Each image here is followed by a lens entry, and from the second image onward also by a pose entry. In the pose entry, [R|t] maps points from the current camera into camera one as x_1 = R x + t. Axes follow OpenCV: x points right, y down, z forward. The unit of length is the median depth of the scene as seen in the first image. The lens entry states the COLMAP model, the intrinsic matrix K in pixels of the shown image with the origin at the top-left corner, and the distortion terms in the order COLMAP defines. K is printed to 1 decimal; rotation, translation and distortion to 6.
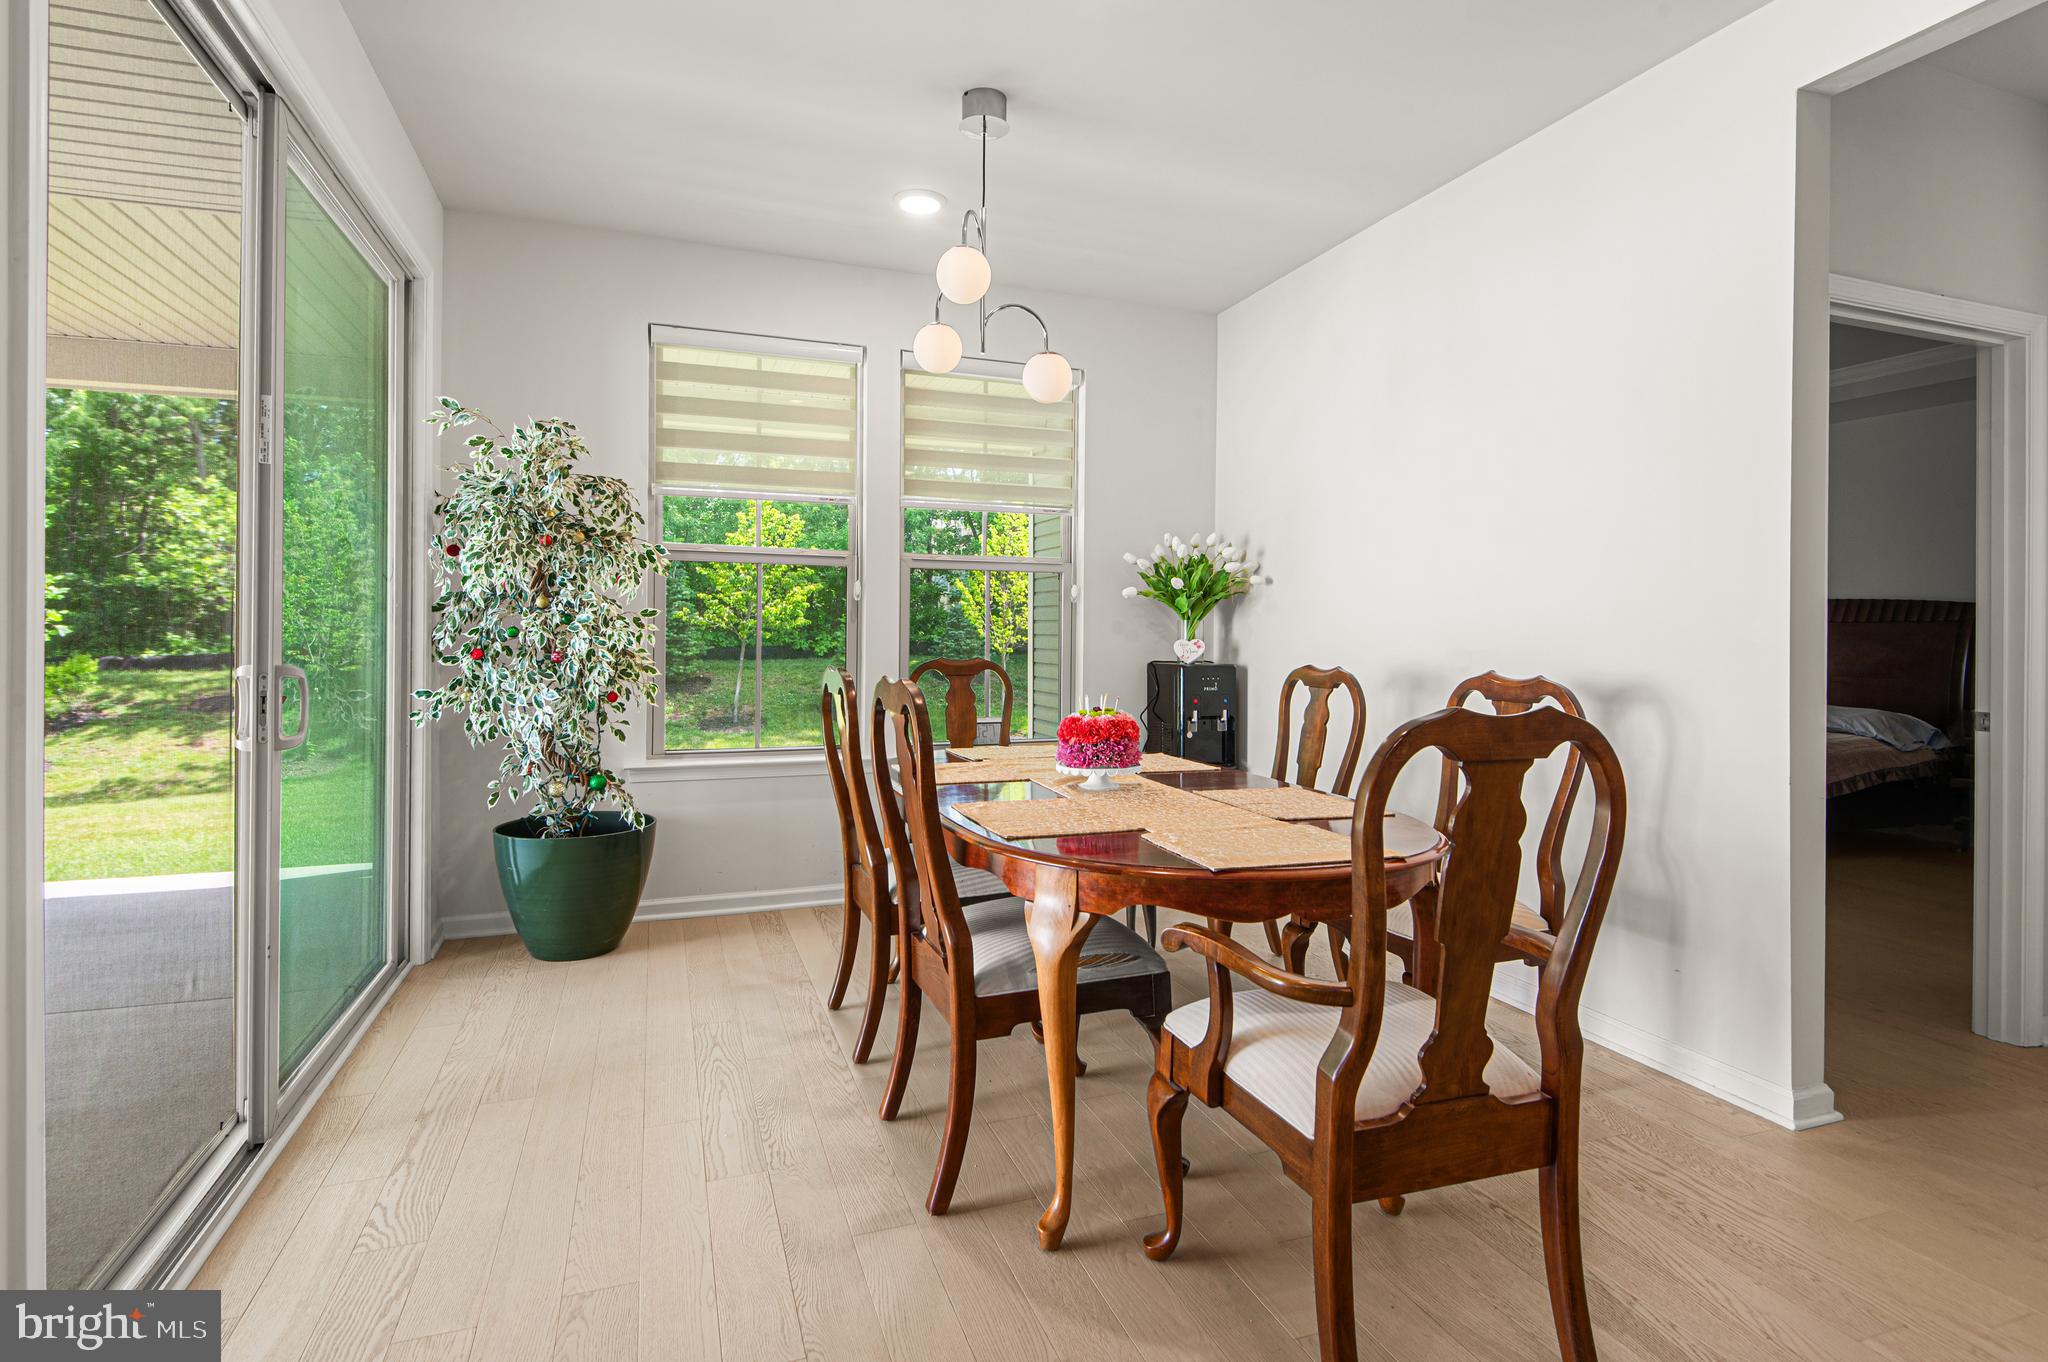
lens RADIAL K [[1012.8, 0, 1023.2], [0, 1012.8, 639.3], [0, 0, 1]] dist [0.001020, -0.015719]
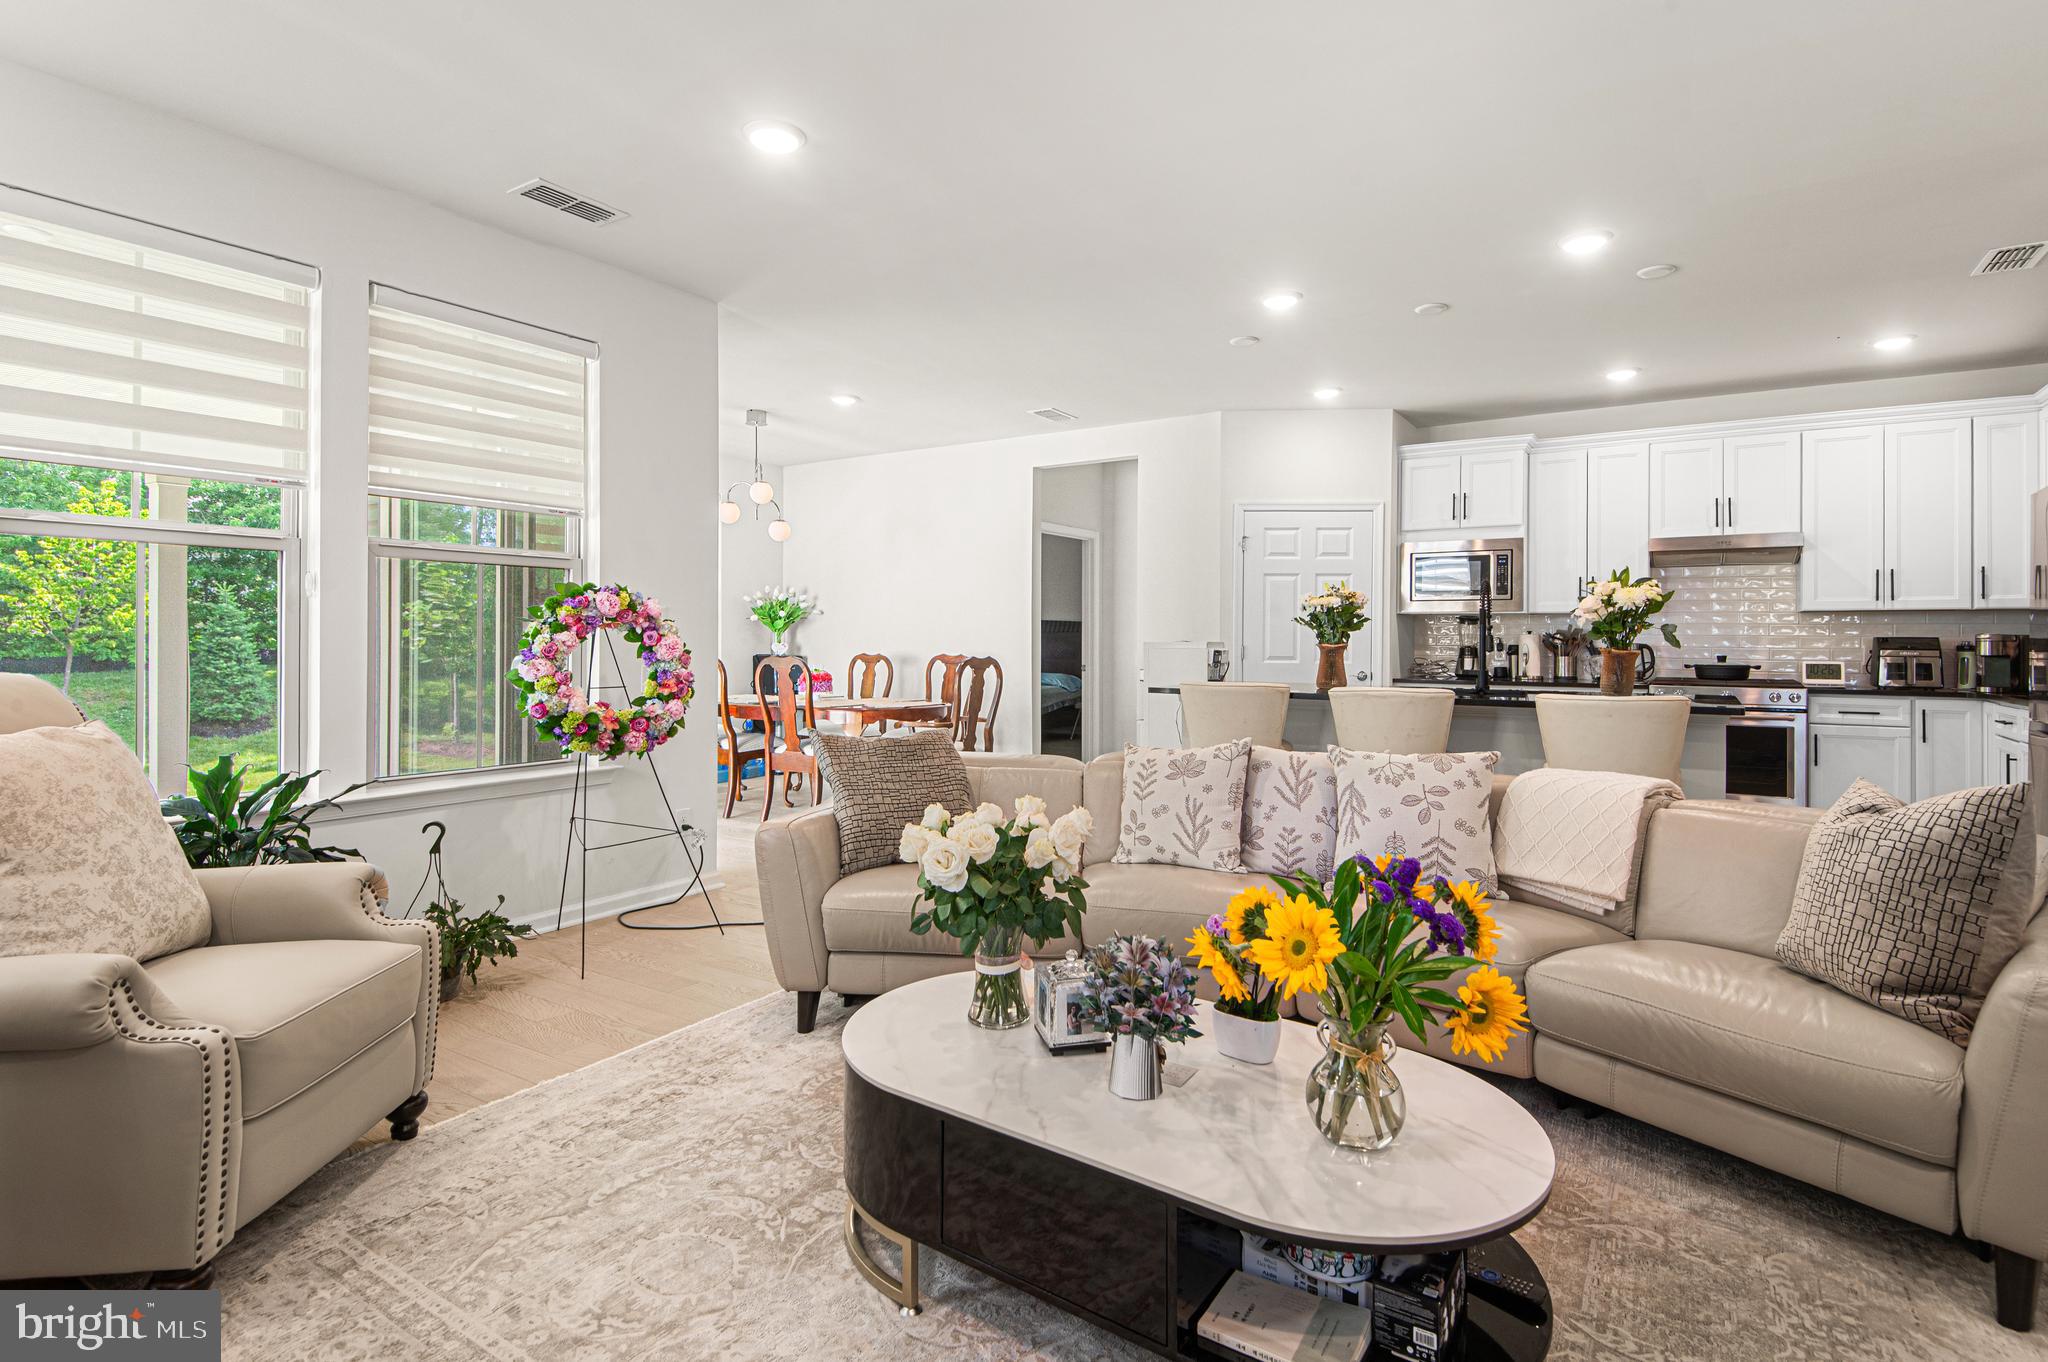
lens RADIAL K [[1012.8, 0, 1023.2], [0, 1012.8, 639.3], [0, 0, 1]] dist [0.001020, -0.015719]
pose [[0.792114, -0.001979, 0.610370, -0.767155], [0.006238, 0.999969, -0.004854, 0.008017], [-0.610341, 0.007653, 0.792102, -0.960113]]
